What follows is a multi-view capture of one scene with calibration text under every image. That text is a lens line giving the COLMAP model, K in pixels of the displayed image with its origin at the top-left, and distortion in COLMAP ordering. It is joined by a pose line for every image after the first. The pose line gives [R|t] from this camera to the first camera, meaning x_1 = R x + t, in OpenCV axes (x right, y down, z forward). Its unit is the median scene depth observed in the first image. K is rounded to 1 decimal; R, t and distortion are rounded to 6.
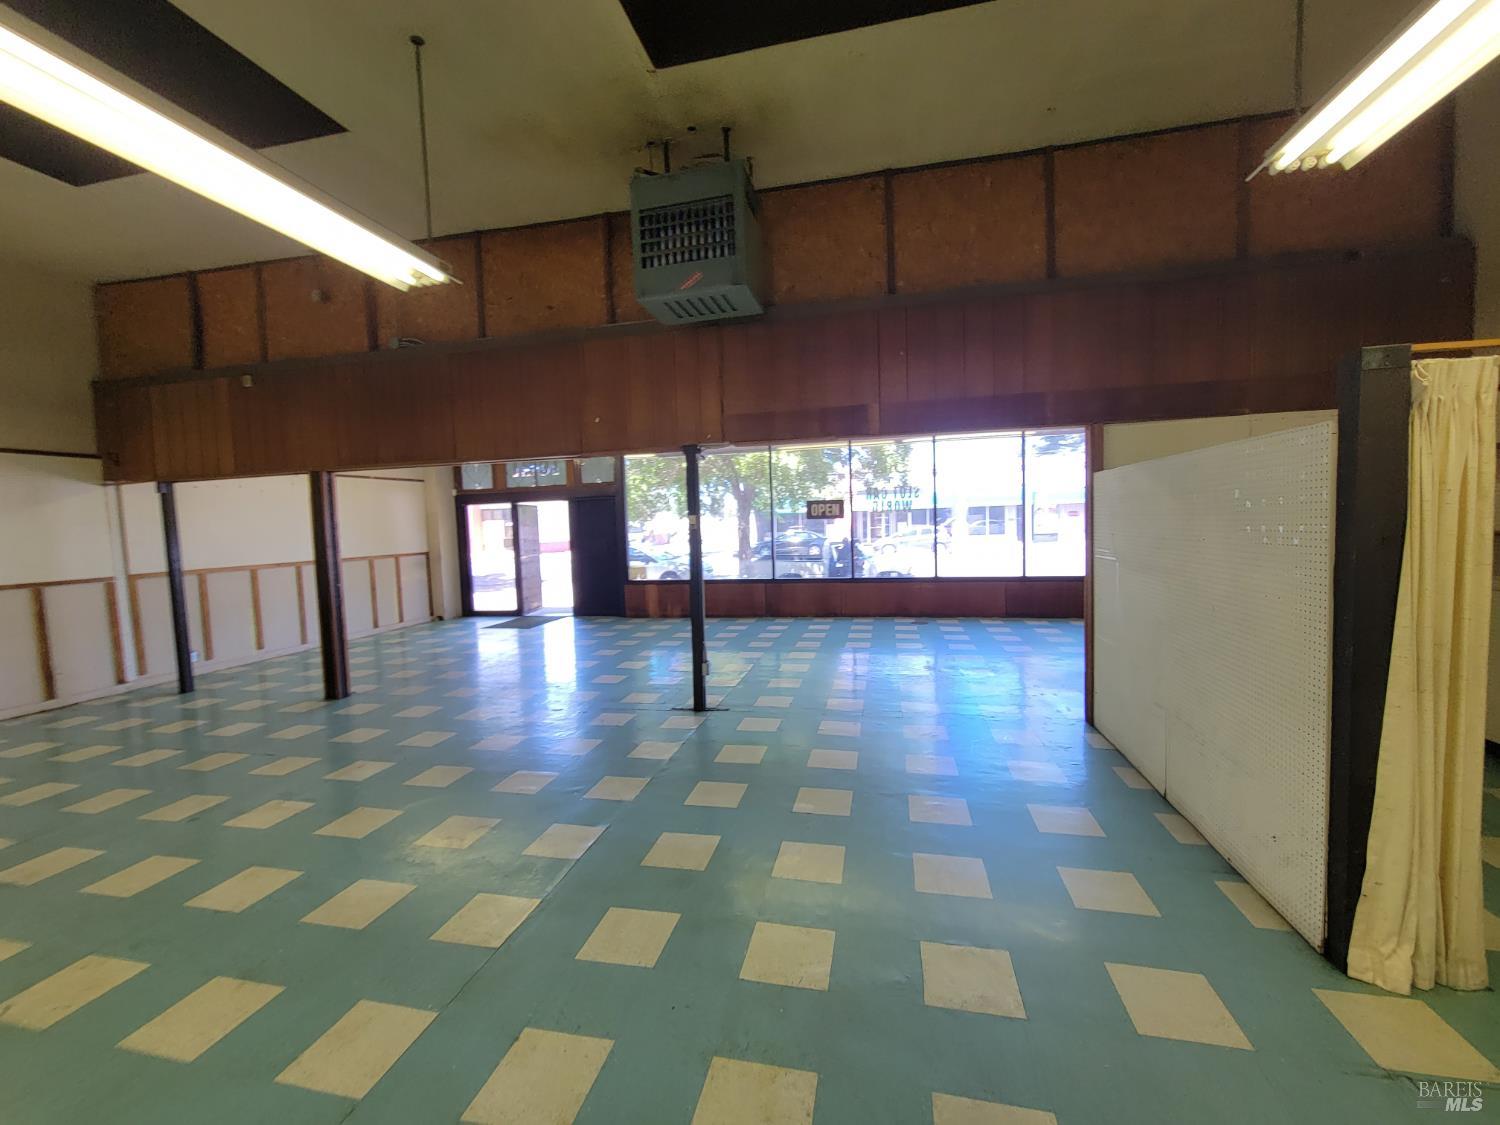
lens RADIAL K [[620.9, 0, 750.0], [0, 620.9, 562.5], [0, 0, 1]] dist [0.000124, -0.000199]
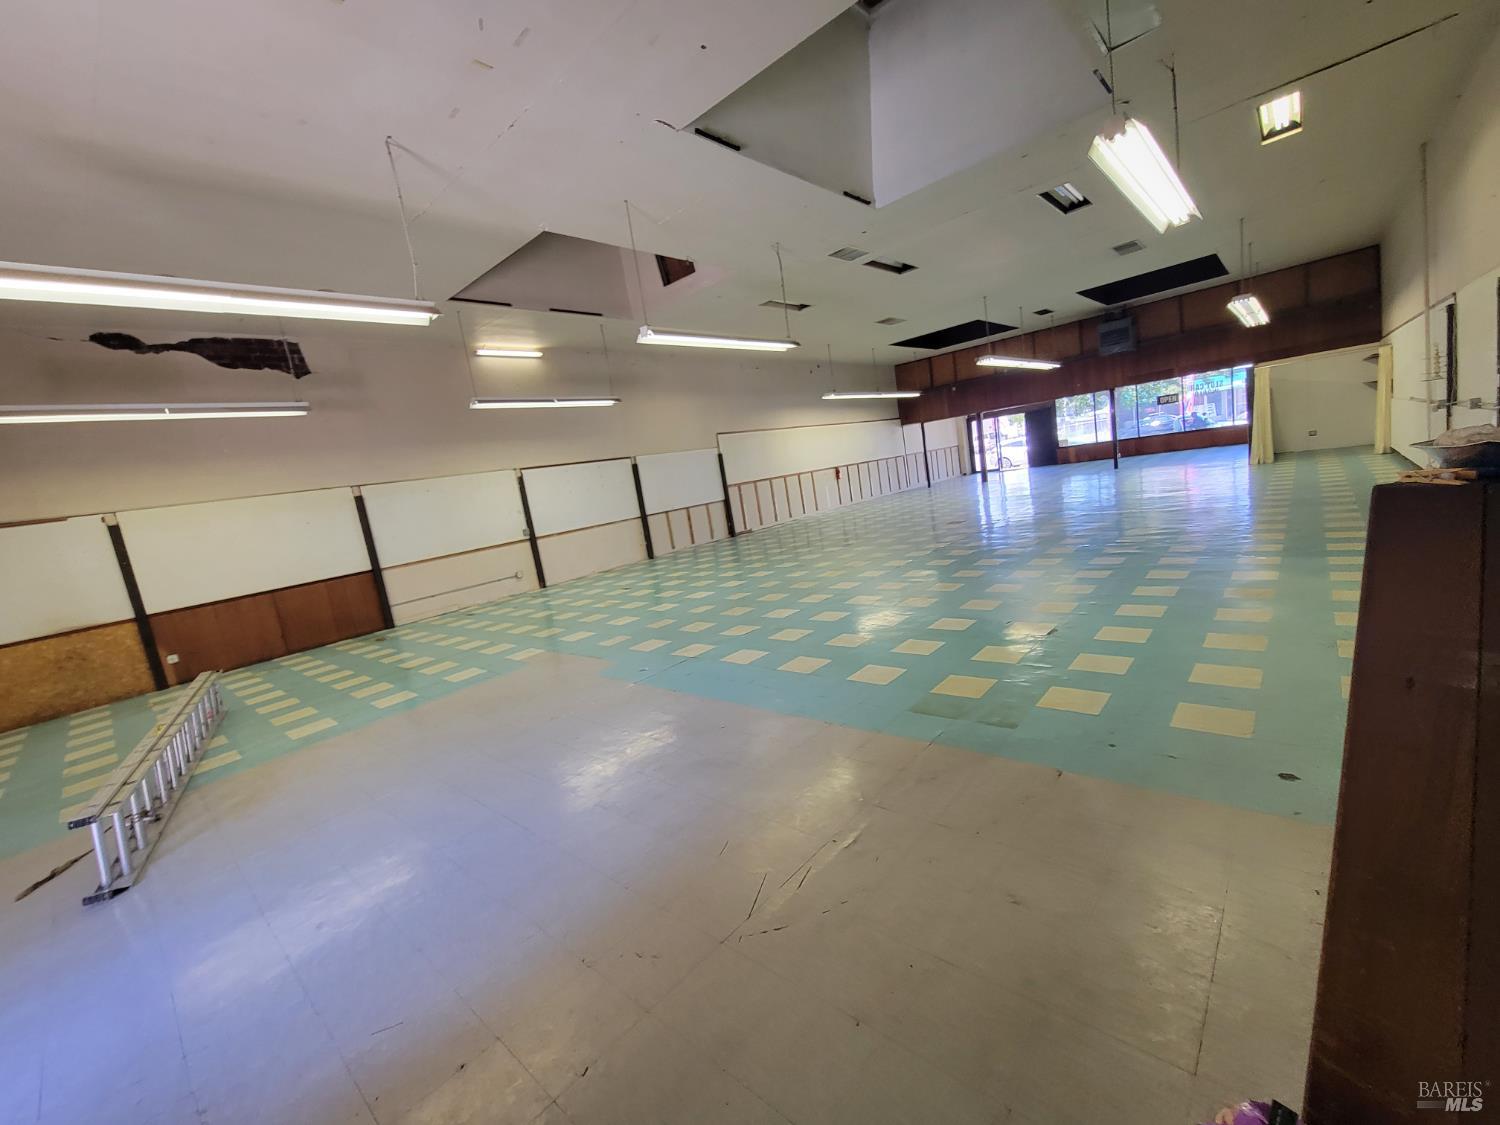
lens RADIAL K [[617.9, 0, 744.8], [0, 617.9, 557.3], [0, 0, 1]] dist [-0.000643, -0.000720]
pose [[0.867675, -0.029115, -0.496278, -0.145415], [0.088243, 0.991451, 0.096117, 0.172134], [0.489237, -0.127192, 0.862826, -2.305958]]
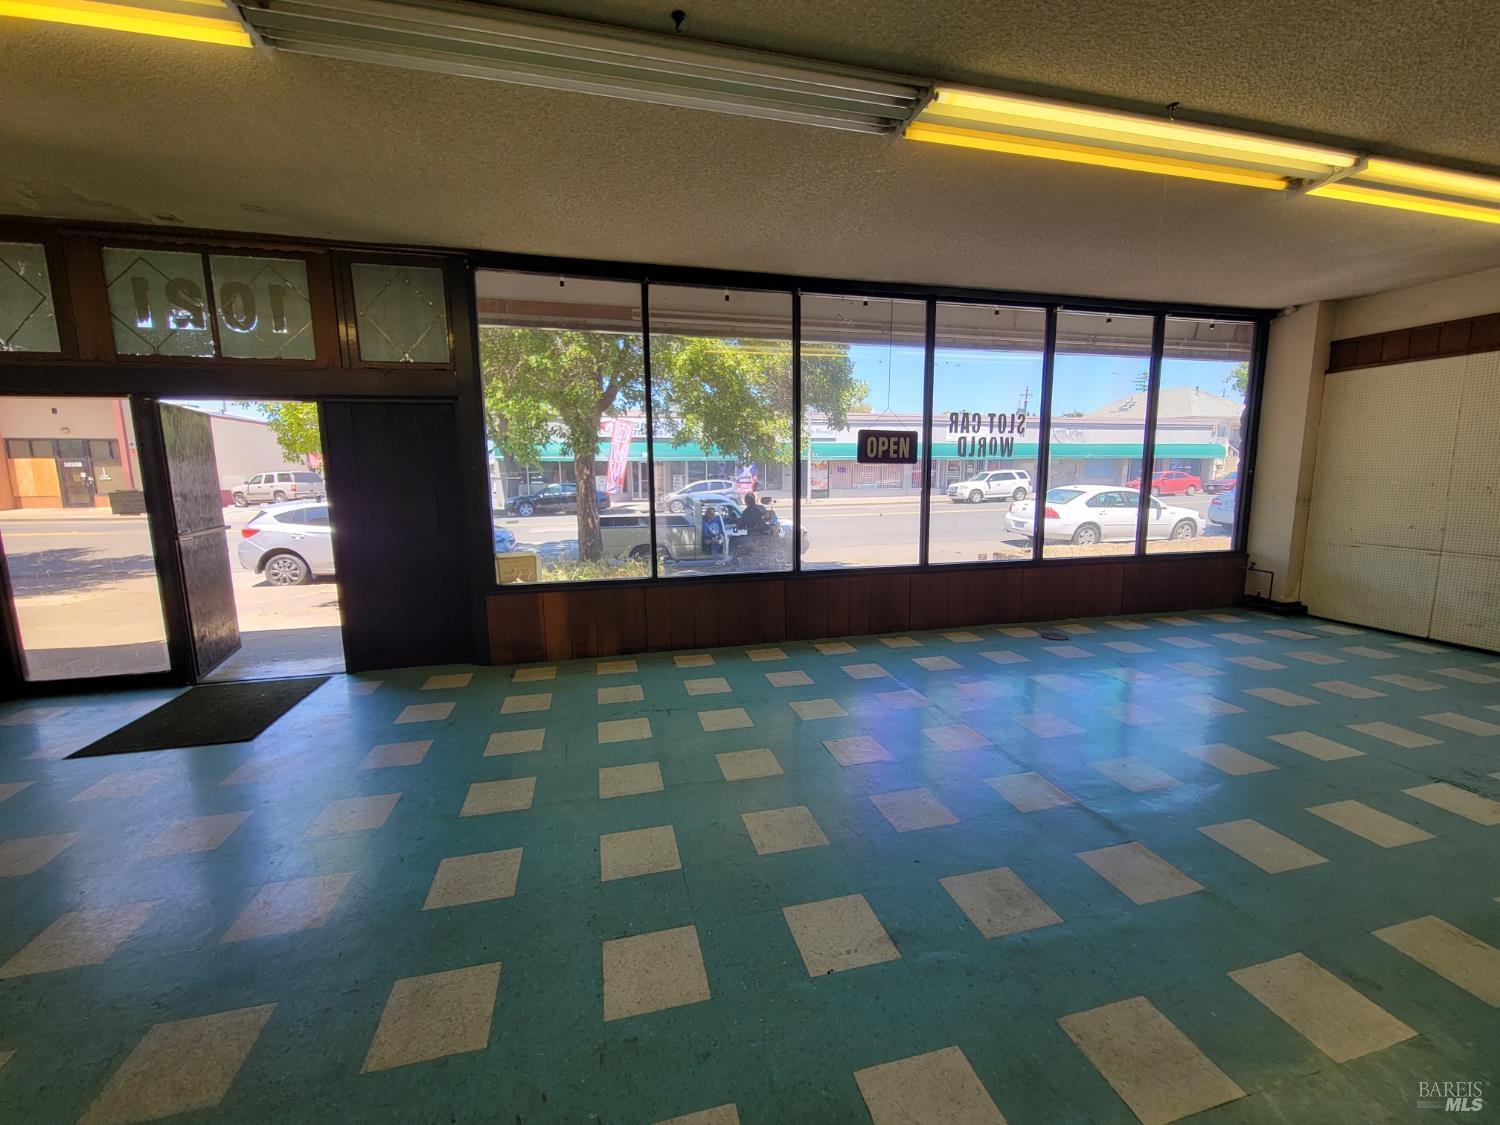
lens RADIAL K [[614.5, 0, 750.6], [0, 614.5, 561.7], [0, 0, 1]] dist [-0.000530, -0.001003]
pose [[0.889604, -0.041392, 0.454853, -0.381219], [0.007978, 0.997141, 0.075137, -0.035590], [-0.456662, -0.063213, 0.887391, 0.831539]]
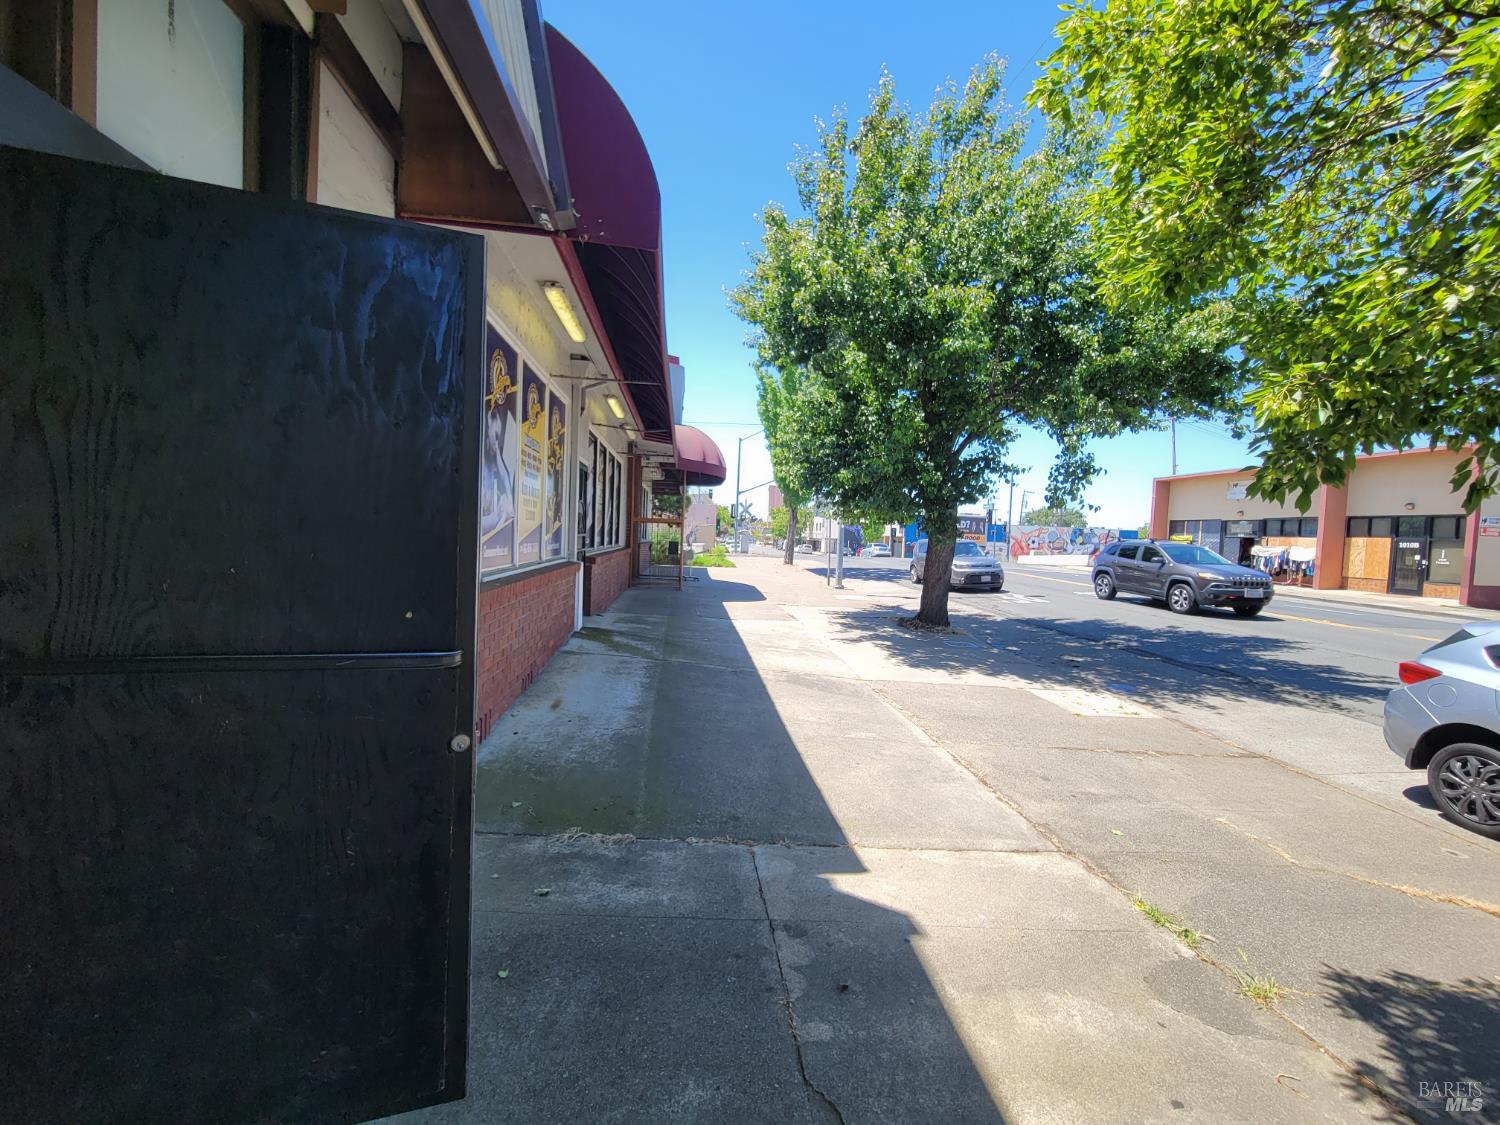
lens RADIAL K [[614.5, 0, 750.6], [0, 614.5, 561.7], [0, 0, 1]] dist [-0.000530, -0.001003]
pose [[0.322985, 0.089641, -0.942149, -0.390317], [-0.113886, 0.991952, 0.055338, -0.057051], [0.939527, 0.089424, 0.330594, 1.326515]]
